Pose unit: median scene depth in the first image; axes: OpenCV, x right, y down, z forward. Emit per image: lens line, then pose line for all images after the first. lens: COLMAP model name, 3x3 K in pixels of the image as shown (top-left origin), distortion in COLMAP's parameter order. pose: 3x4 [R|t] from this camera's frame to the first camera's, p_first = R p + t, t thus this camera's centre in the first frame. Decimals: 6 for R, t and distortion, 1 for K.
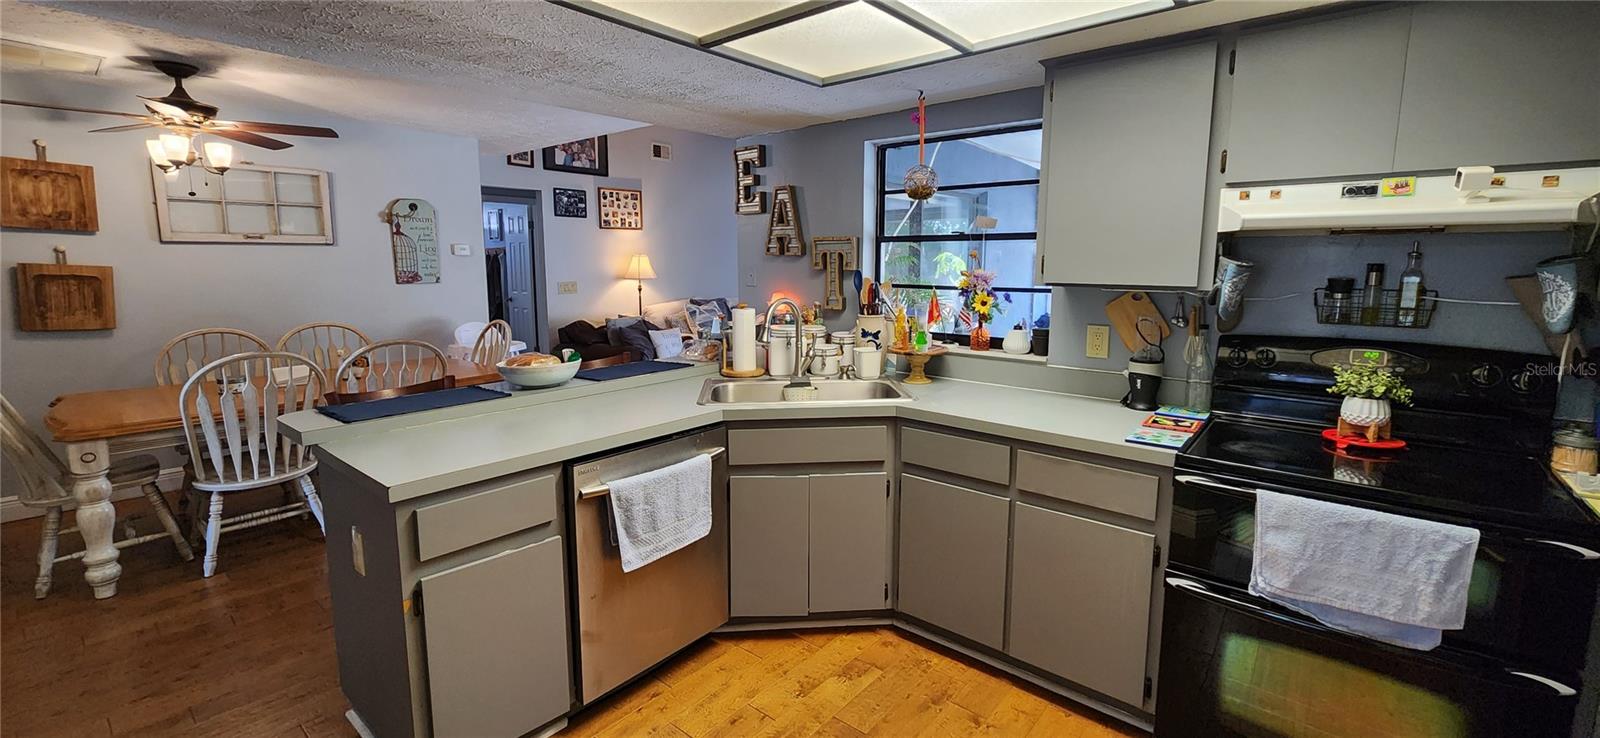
lens RADIAL K [[652.0, 0, 808.8], [0, 652.0, 352.2], [0, 0, 1]] dist [-0.001819, 0.000107]
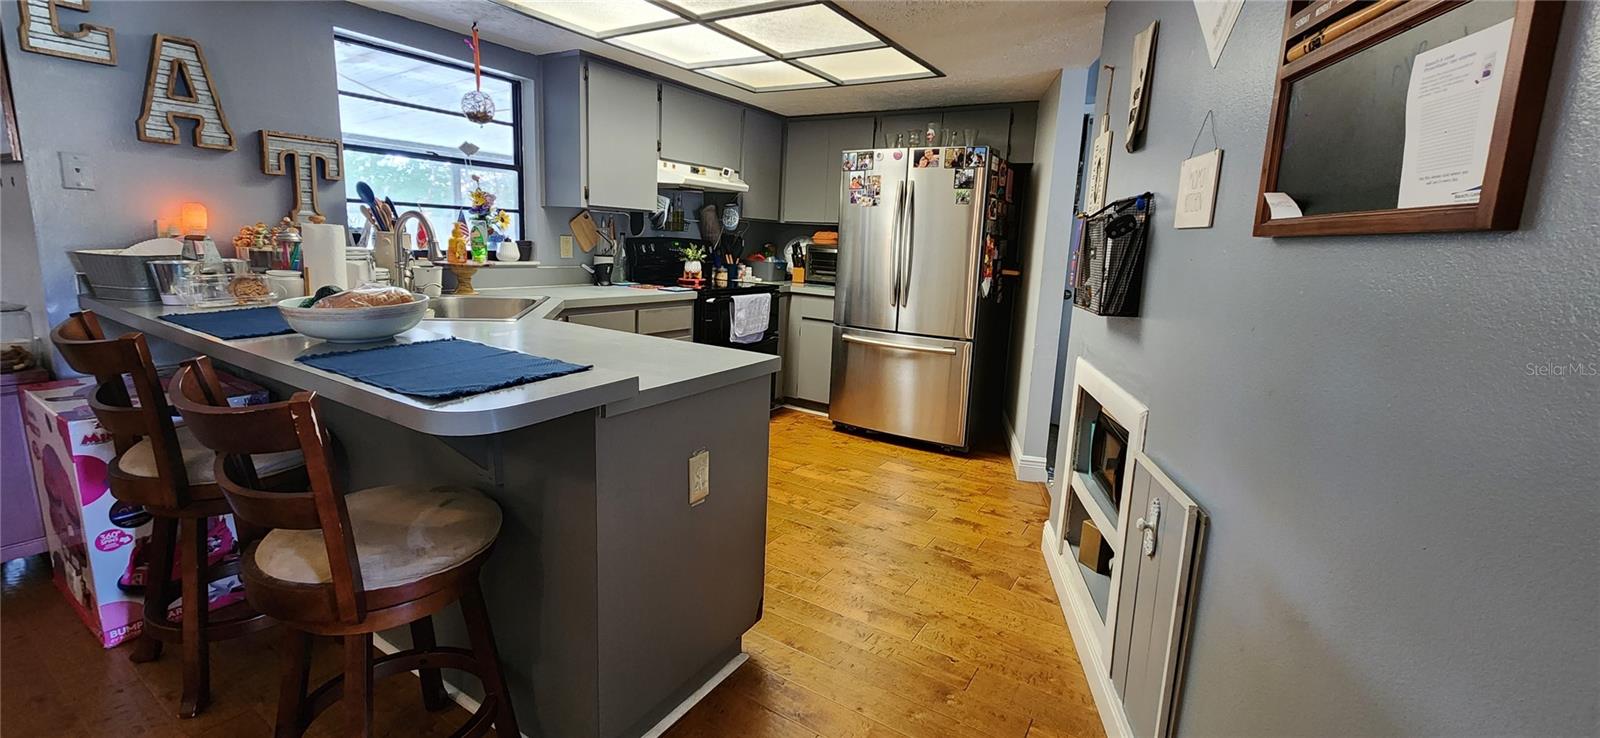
lens RADIAL K [[652.0, 0, 808.8], [0, 652.0, 352.2], [0, 0, 1]] dist [-0.001819, 0.000107]
pose [[-0.138021, -0.178815, 0.974154, -1.412776], [0.094625, 0.976687, 0.192687, -0.021470], [-0.985899, 0.118774, -0.117883, 0.843727]]
